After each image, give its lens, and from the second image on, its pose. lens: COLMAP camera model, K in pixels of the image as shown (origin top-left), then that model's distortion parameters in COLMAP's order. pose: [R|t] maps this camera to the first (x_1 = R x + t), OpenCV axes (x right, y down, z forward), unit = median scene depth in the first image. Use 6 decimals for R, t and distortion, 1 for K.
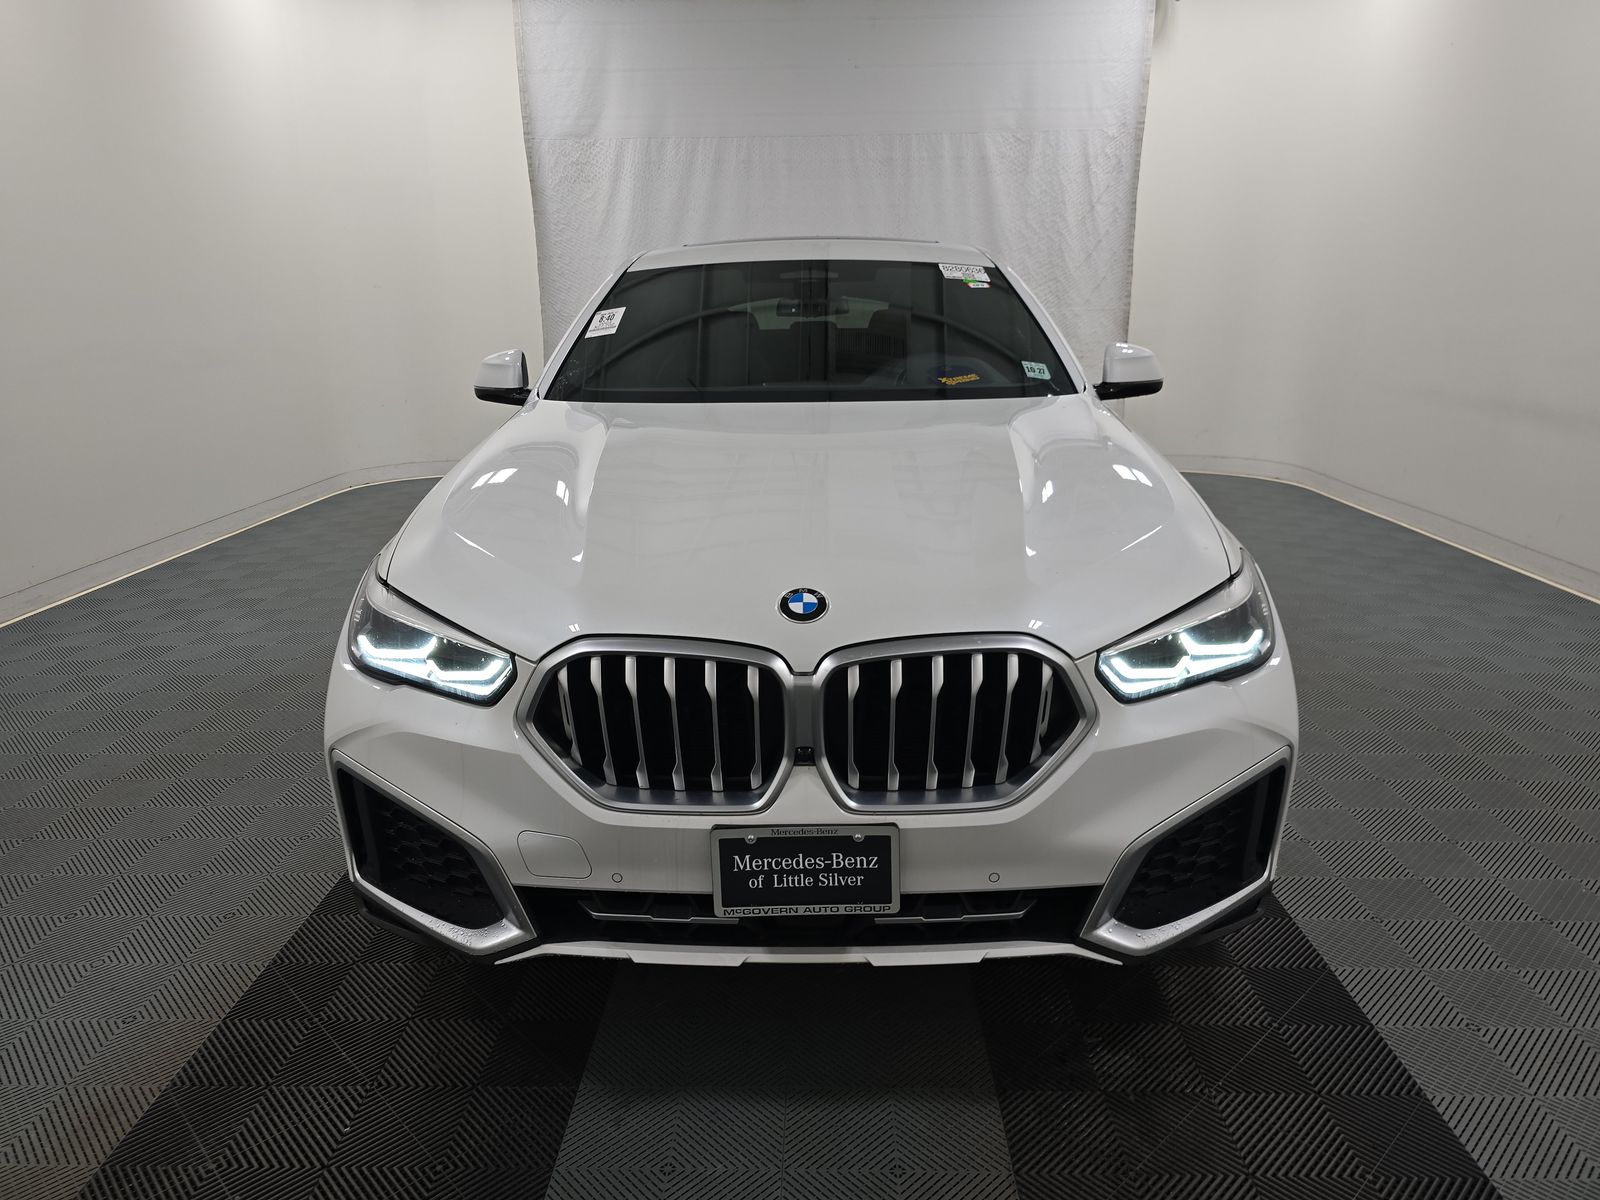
lens RADIAL K [[1065.8, 0, 794.0], [0, 1065.8, 605.5], [0, 0, 1]] dist [-0.002055, -0.004606]
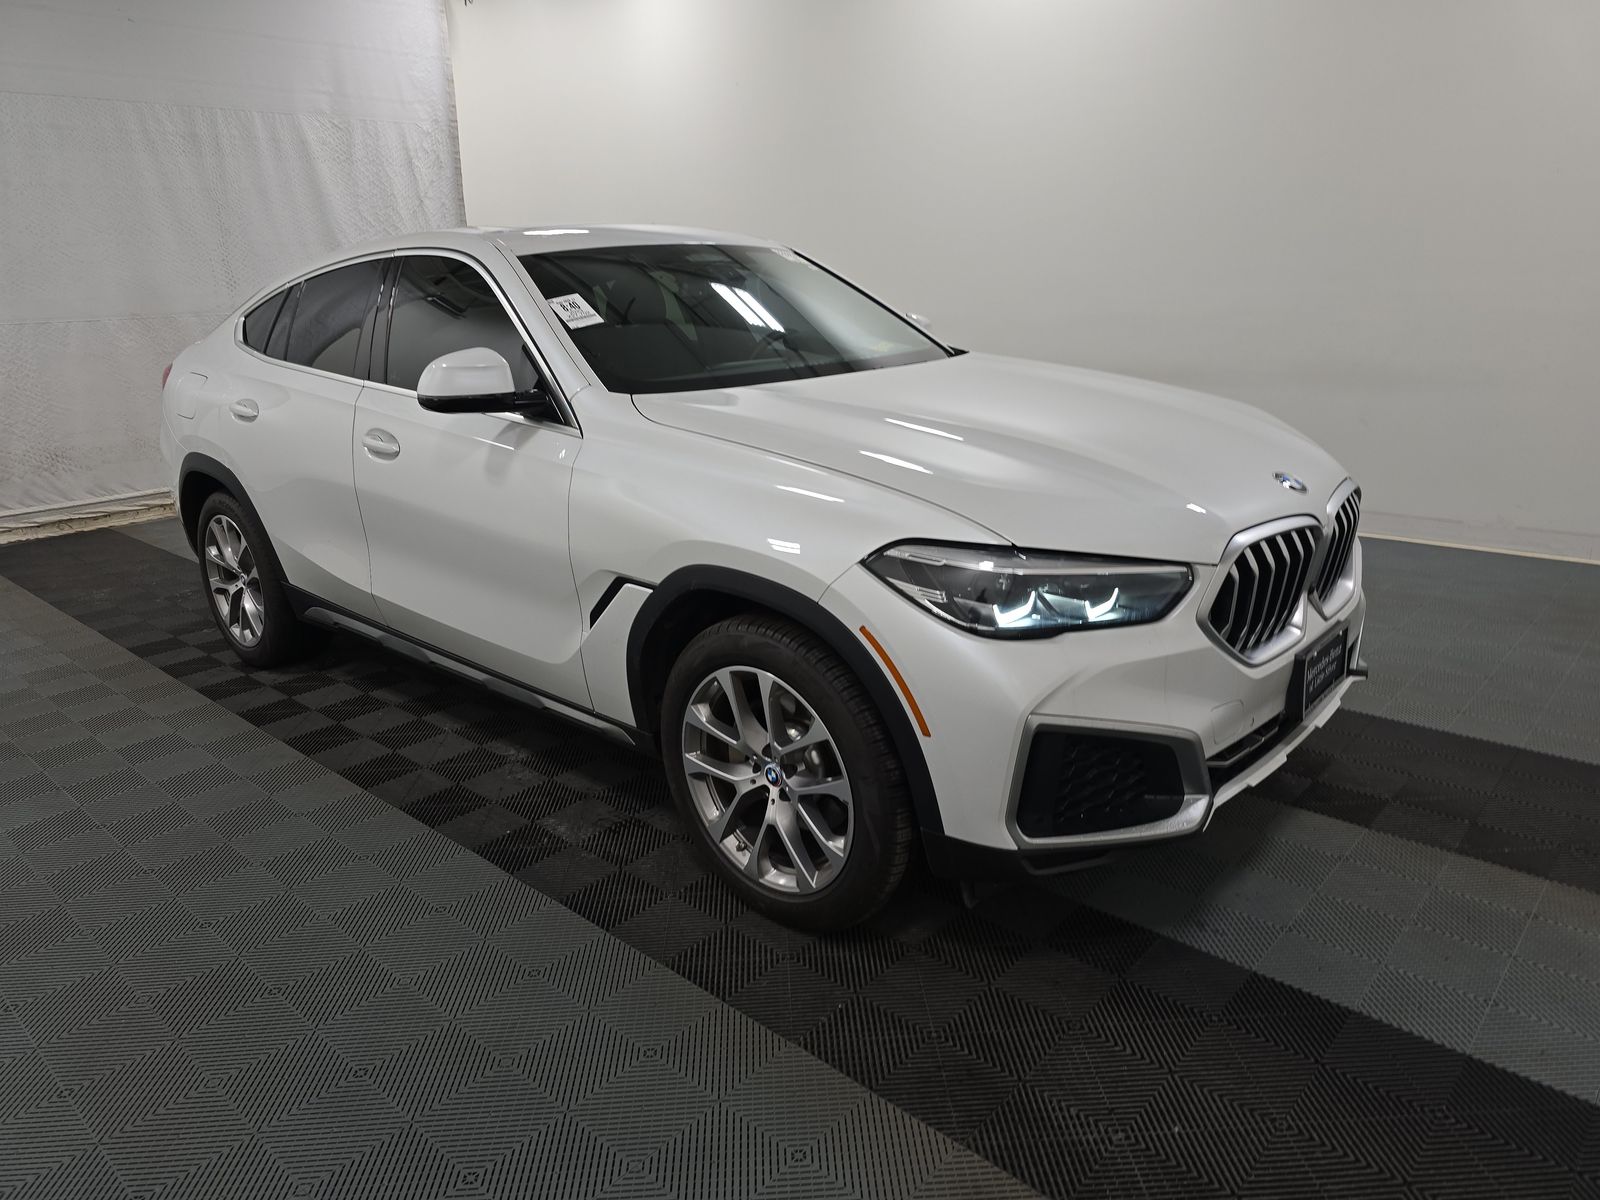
lens RADIAL K [[1065.8, 0, 812.5], [0, 1065.8, 594.8], [0, 0, 1]] dist [-0.002055, -0.004606]
pose [[0.651500, -0.222647, 0.725242, -0.288417], [0.227221, 0.969347, 0.093469, -0.028642], [-0.723822, 0.103896, 0.682120, 0.097730]]
